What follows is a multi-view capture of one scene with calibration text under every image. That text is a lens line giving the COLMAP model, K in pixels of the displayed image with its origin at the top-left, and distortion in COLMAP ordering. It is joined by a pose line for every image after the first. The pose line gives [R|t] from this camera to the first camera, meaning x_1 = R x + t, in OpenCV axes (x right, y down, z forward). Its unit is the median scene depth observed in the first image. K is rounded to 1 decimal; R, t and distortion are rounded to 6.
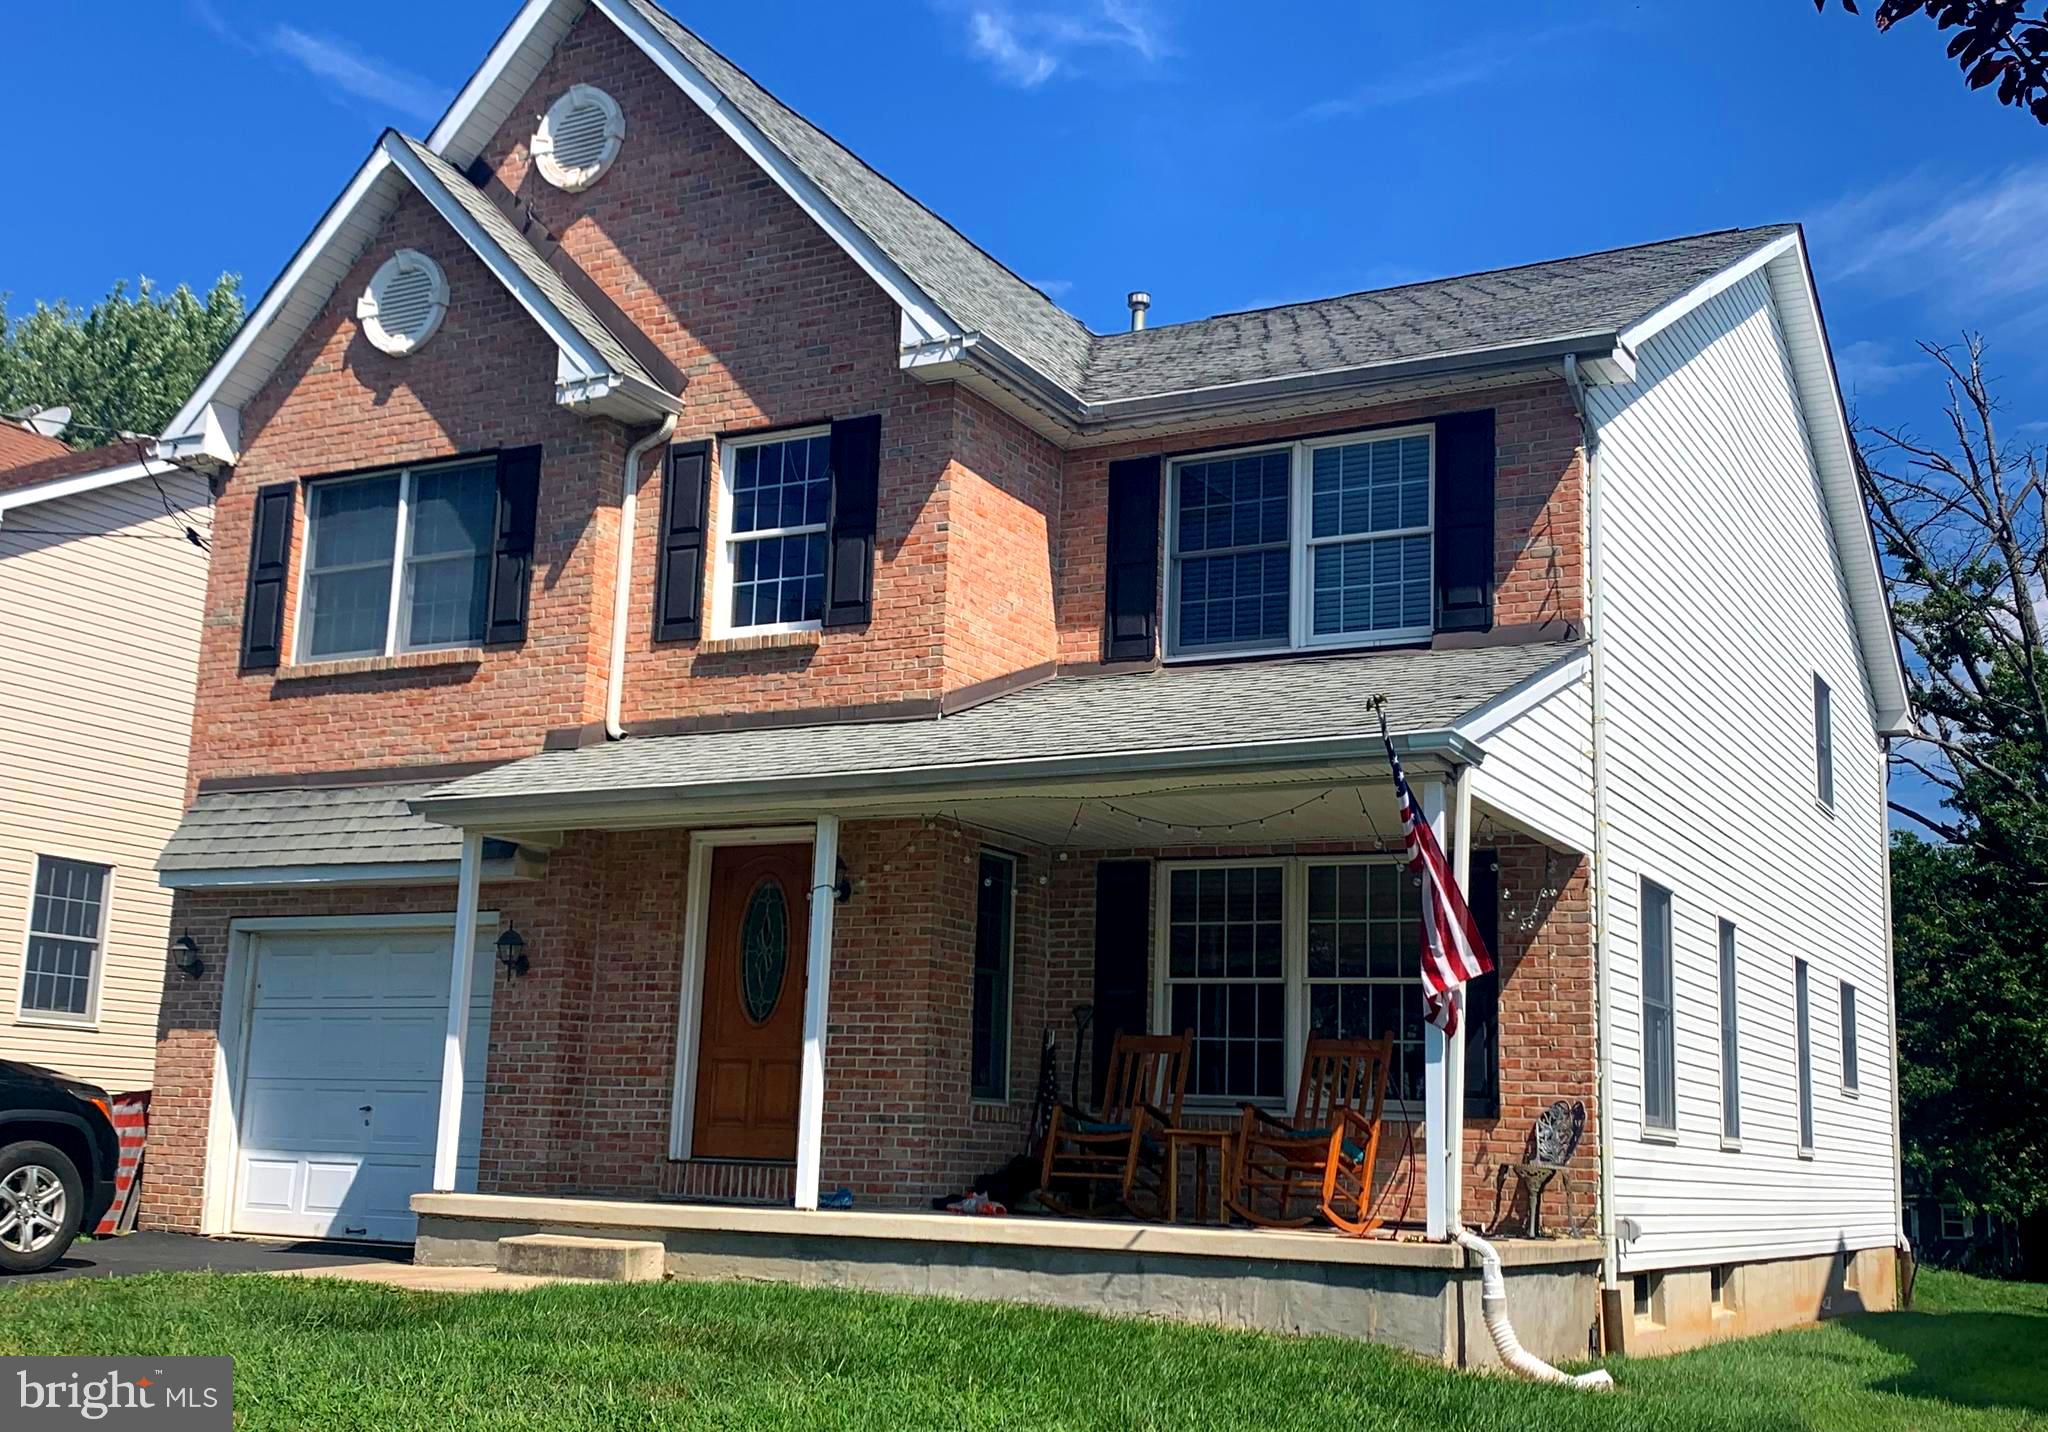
lens RADIAL K [[2240.7, 0, 1024.0], [0, 2240.7, 716.0], [0, 0, 1]] dist [0.179999, -0.651810]
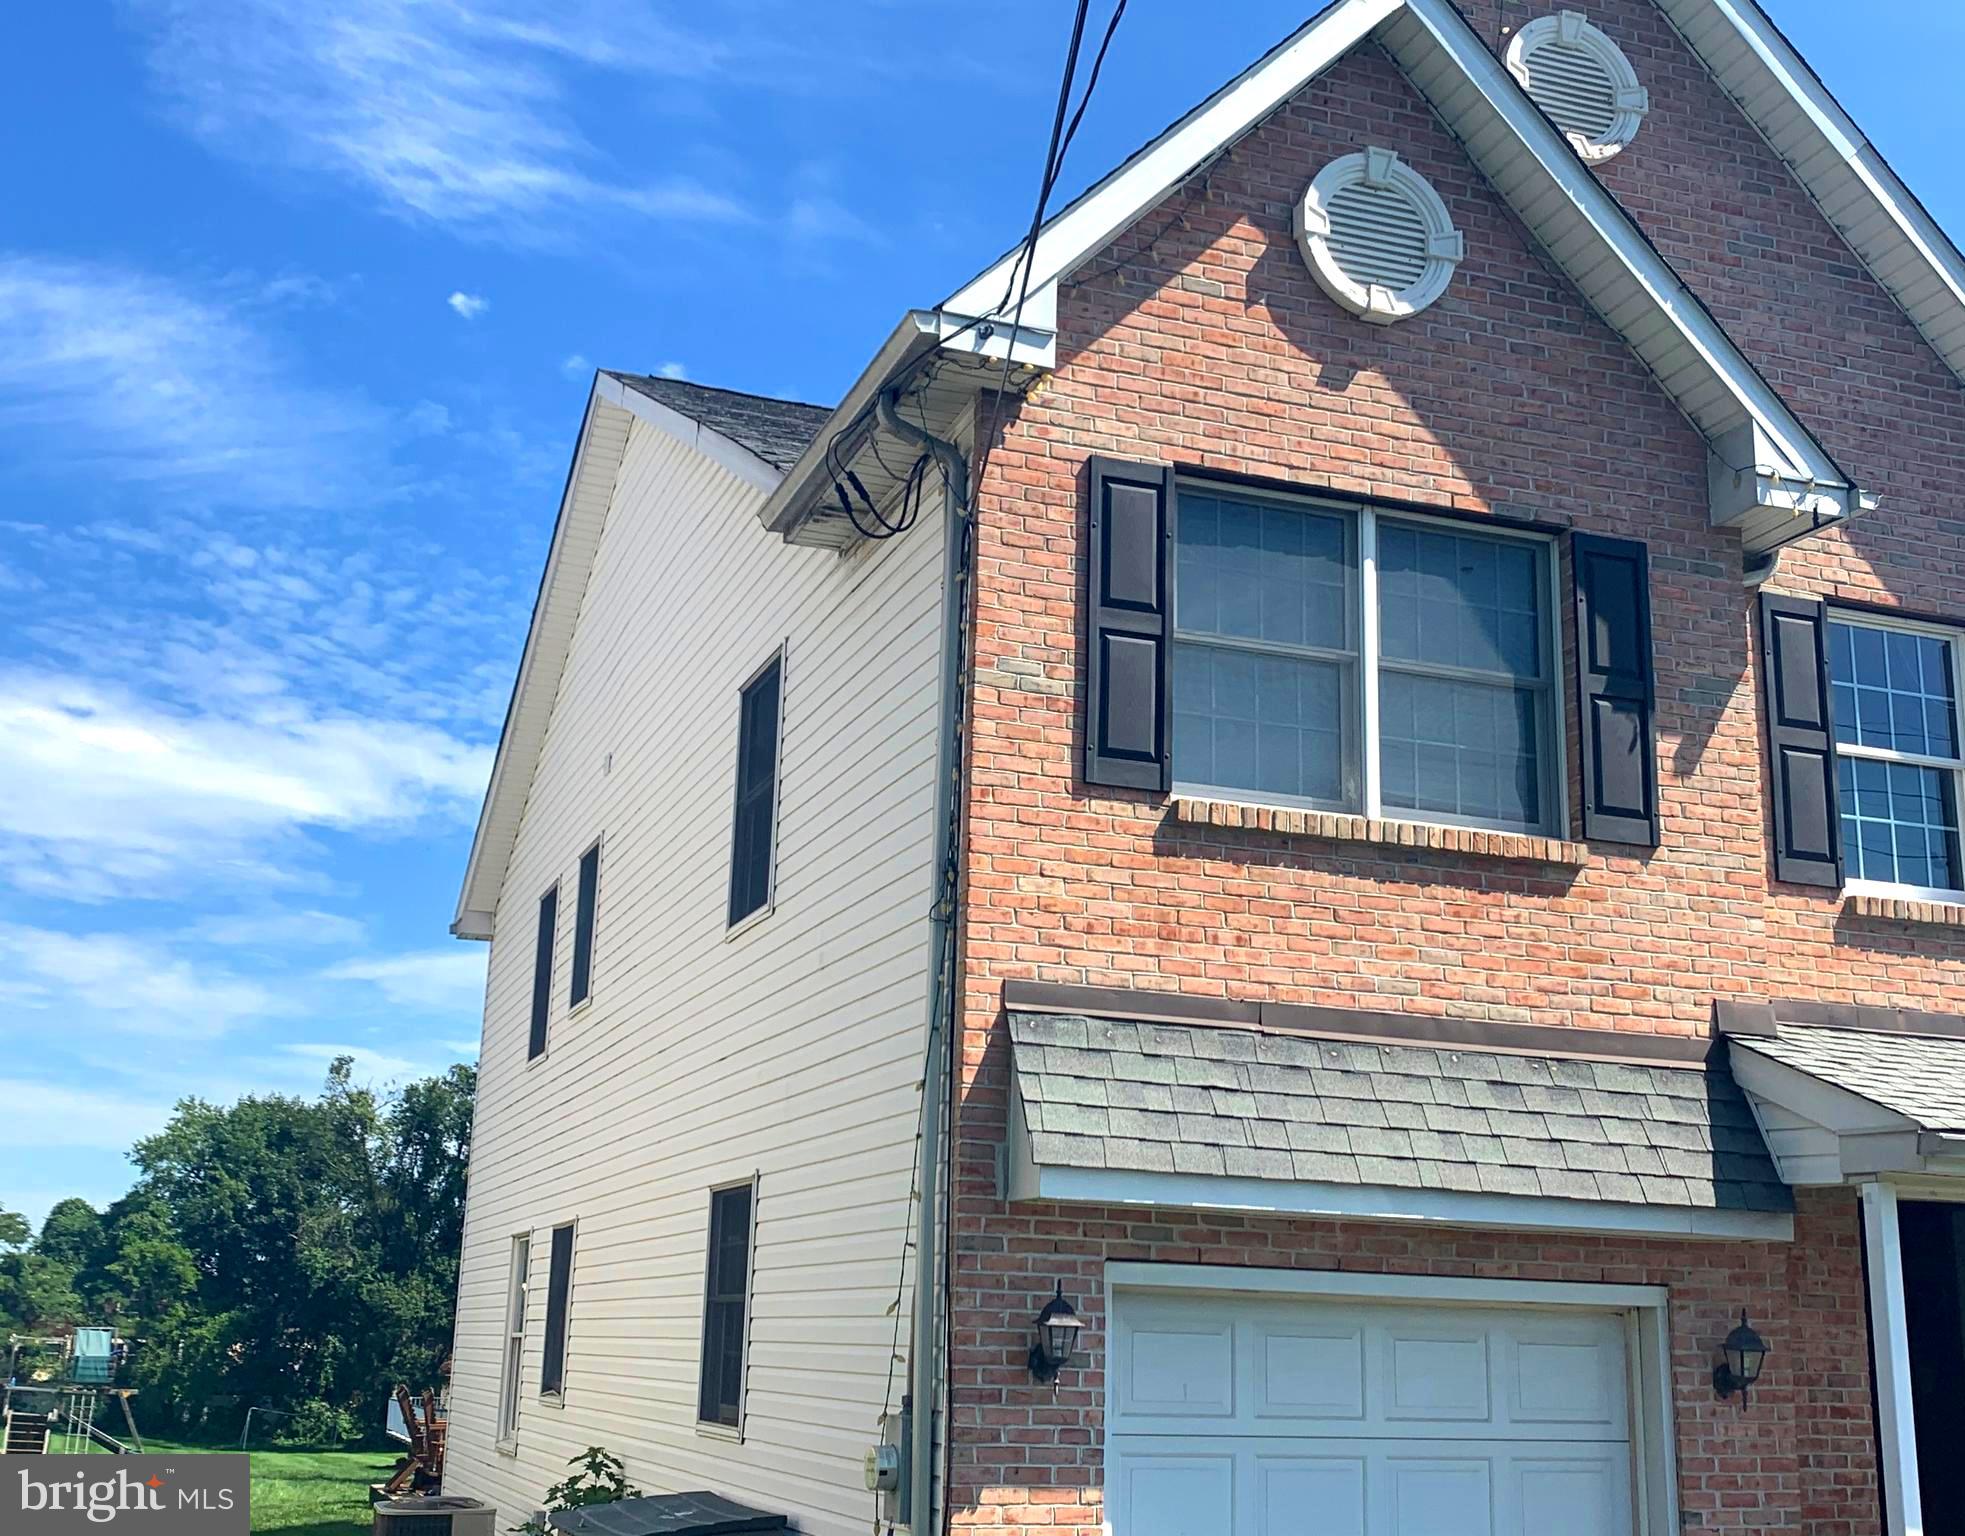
lens RADIAL K [[2206.1, 0, 982.5], [0, 2206.1, 768.0], [0, 0, 1]] dist [0.144100, -0.342723]
pose [[0.658598, 0.168200, 0.733456, -0.771258], [-0.144790, 0.984811, -0.095830, 0.030432], [-0.738434, -0.043084, 0.672948, 0.686254]]
